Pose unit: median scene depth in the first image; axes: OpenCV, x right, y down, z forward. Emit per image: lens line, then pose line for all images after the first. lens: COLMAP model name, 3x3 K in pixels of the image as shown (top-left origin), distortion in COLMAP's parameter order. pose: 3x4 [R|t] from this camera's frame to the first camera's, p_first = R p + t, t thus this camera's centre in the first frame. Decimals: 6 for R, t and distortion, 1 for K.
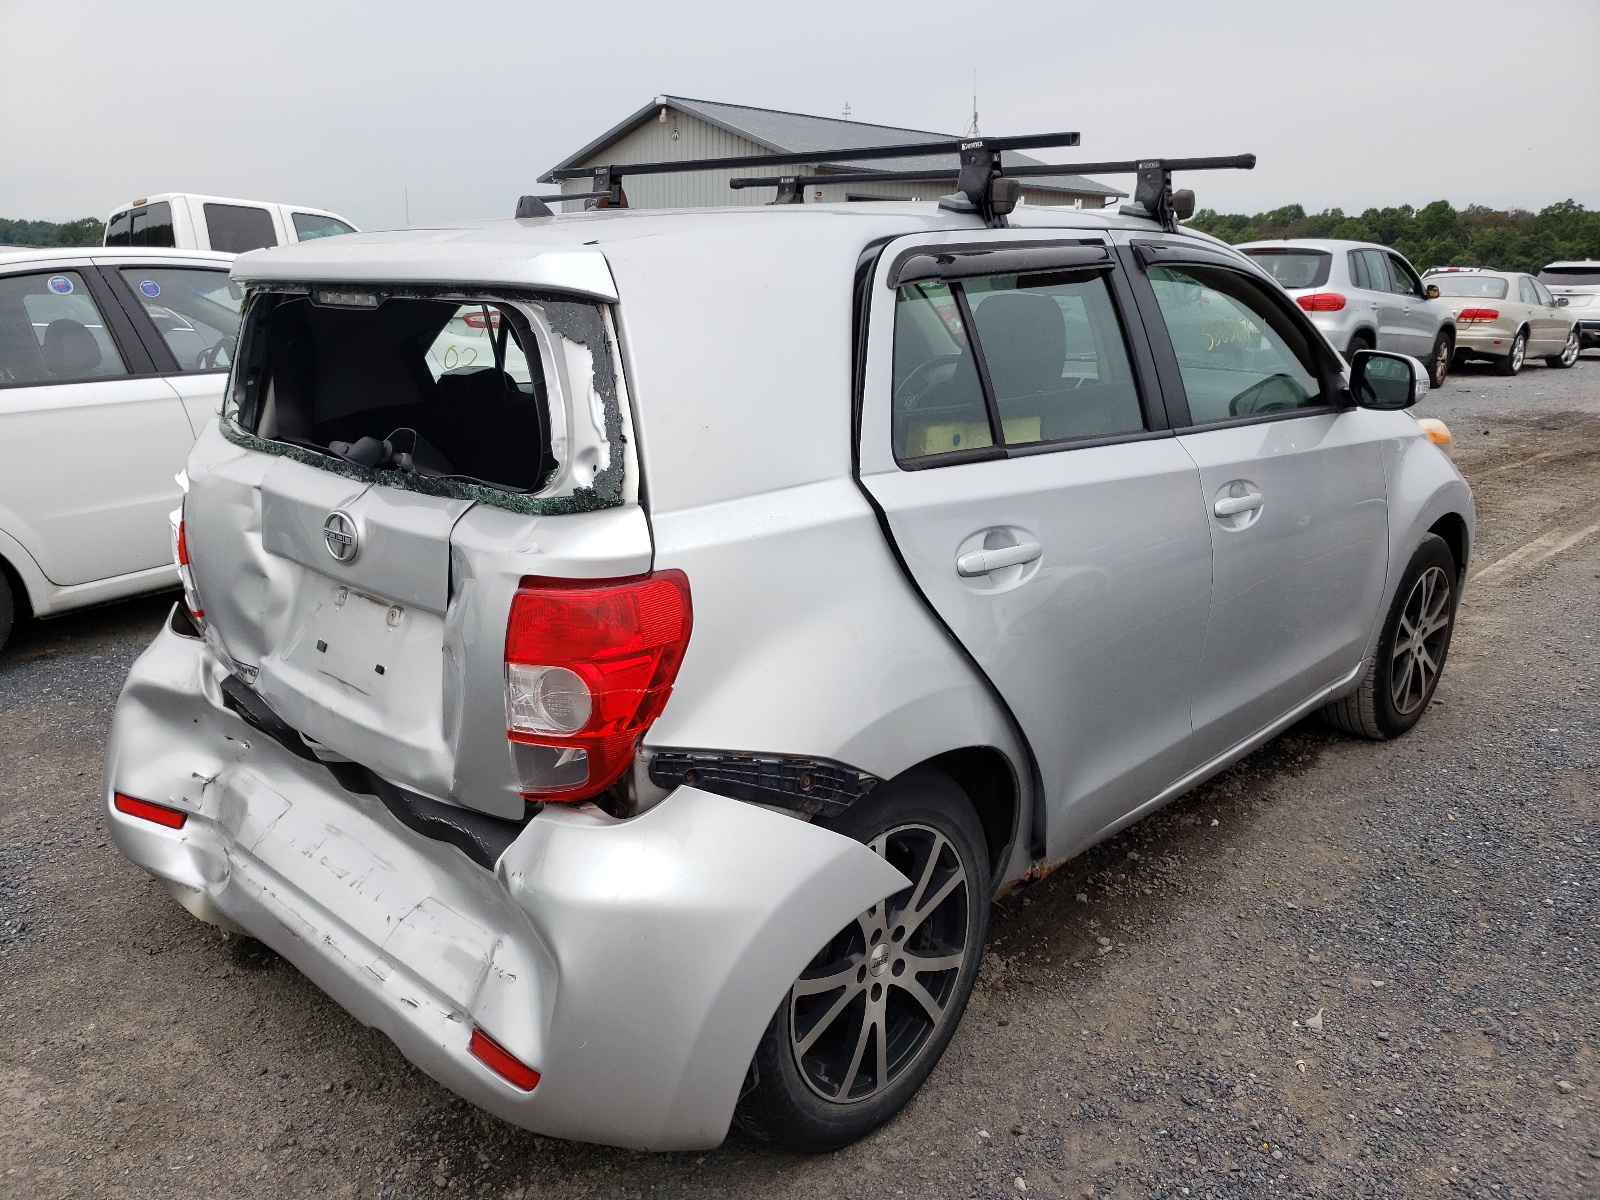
lens RADIAL K [[1232.7, 0, 801.6], [0, 1232.7, 609.5], [0, 0, 1]] dist [0.009319, -0.002746]
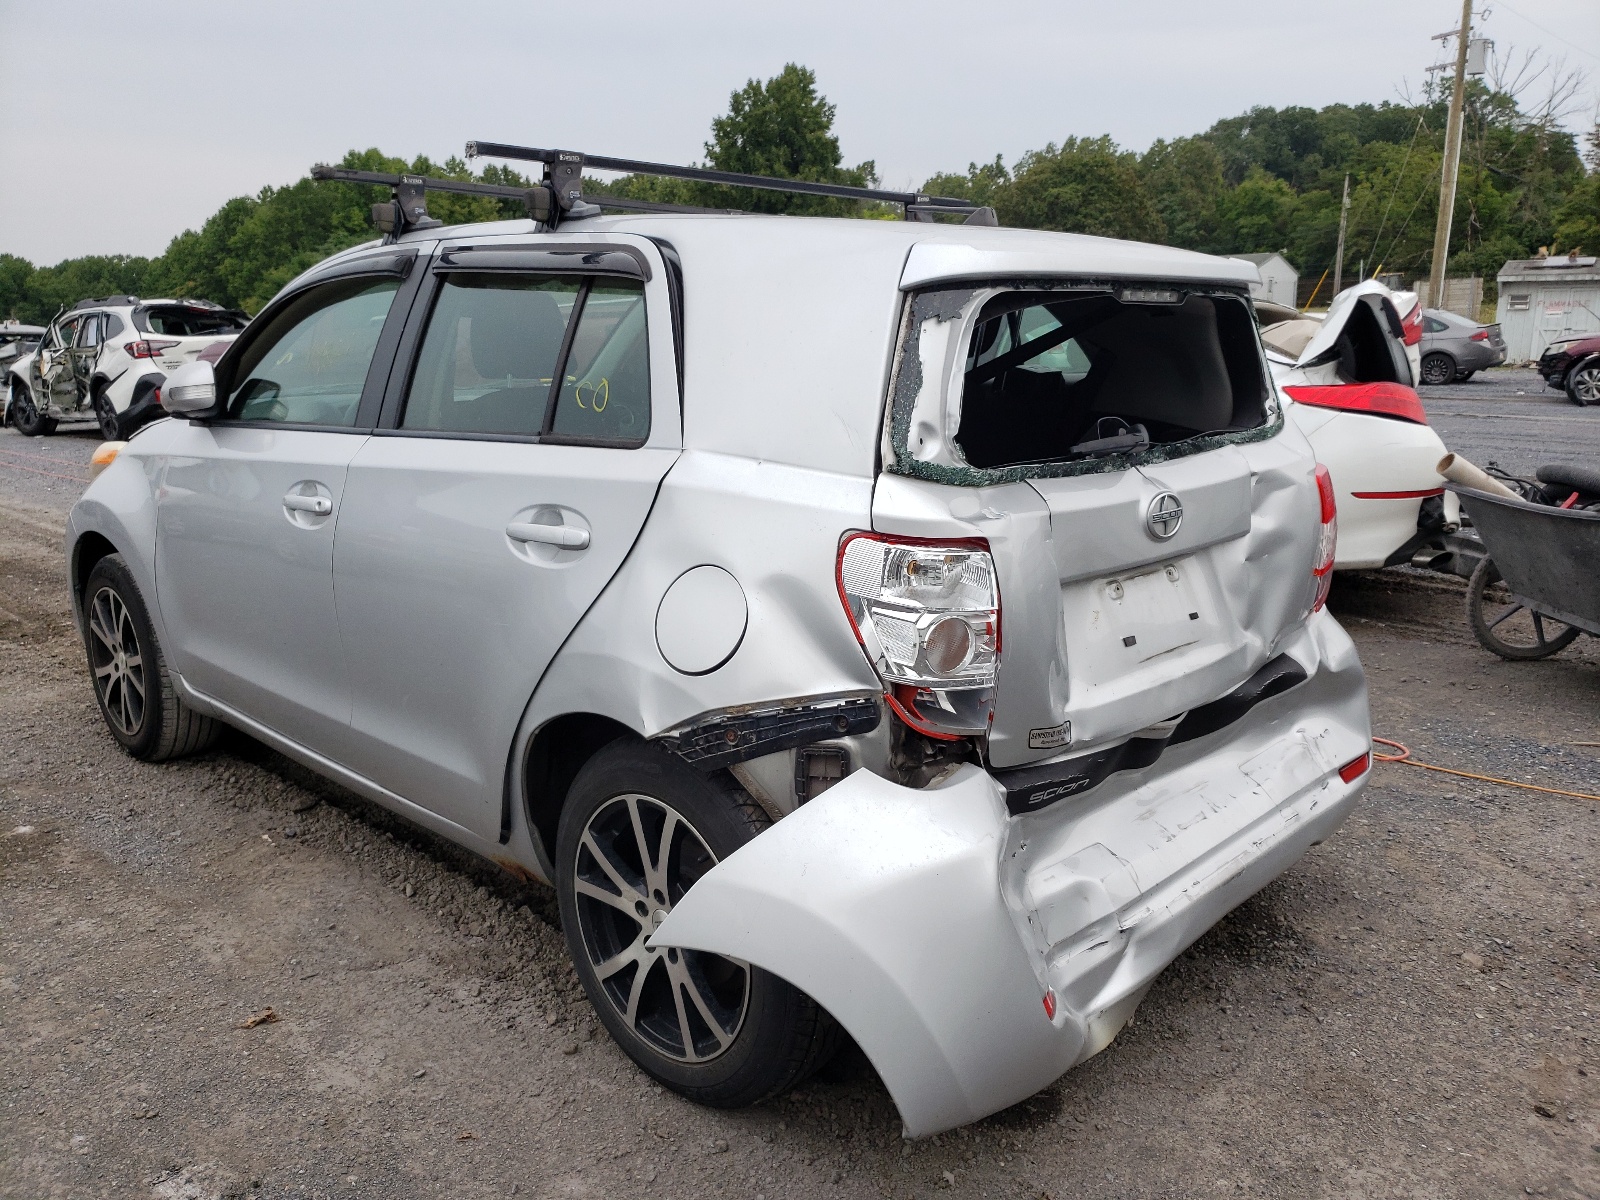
lens RADIAL K [[1232.7, 0, 804.0], [0, 1232.7, 604.4], [0, 0, 1]] dist [0.009319, -0.002746]
pose [[0.019237, -0.226915, 0.973725, -1.465863], [0.274474, 0.937686, 0.213094, -0.306122], [-0.961402, 0.263163, 0.080320, 1.253915]]
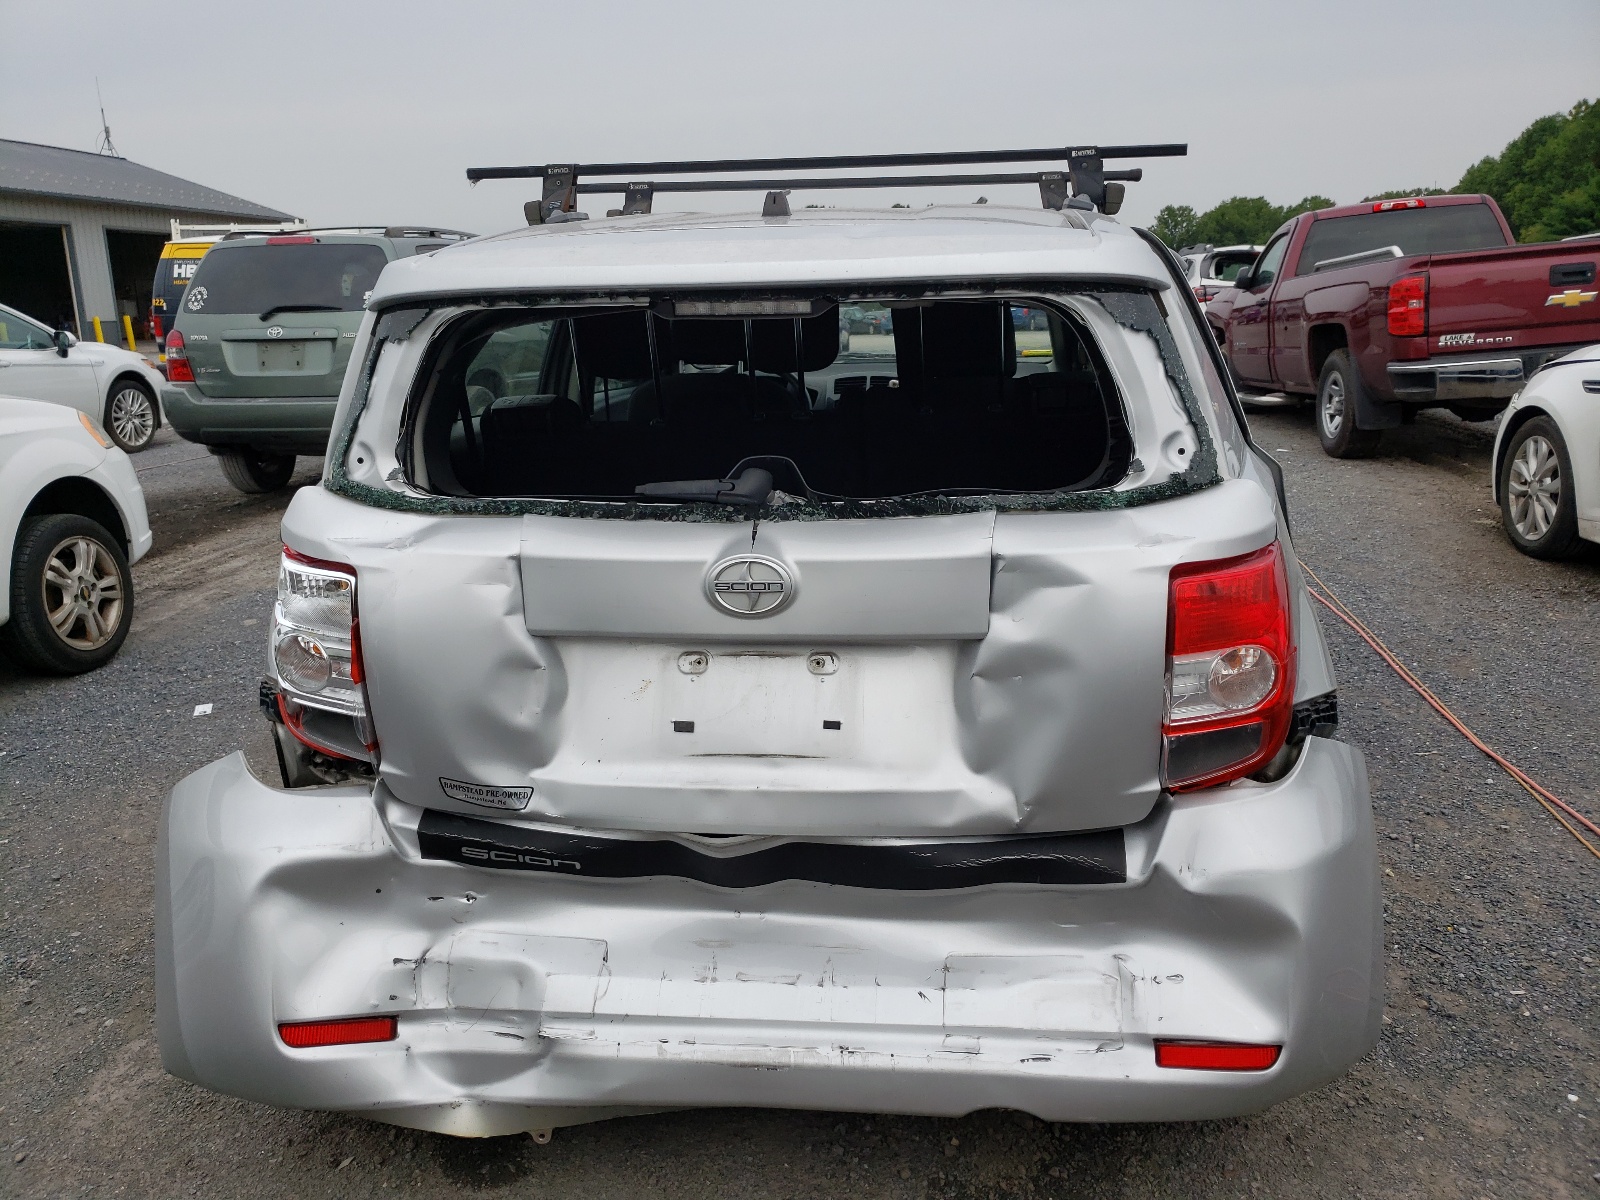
lens RADIAL K [[1198.6, 0, 806.8], [0, 1198.6, 589.0], [0, 0, 1]] dist [0.012505, -0.003940]
pose [[0.801880, -0.173608, 0.571707, -0.822641], [0.187877, 0.981584, 0.034555, -0.079337], [-0.567178, 0.079702, 0.819730, 0.307889]]
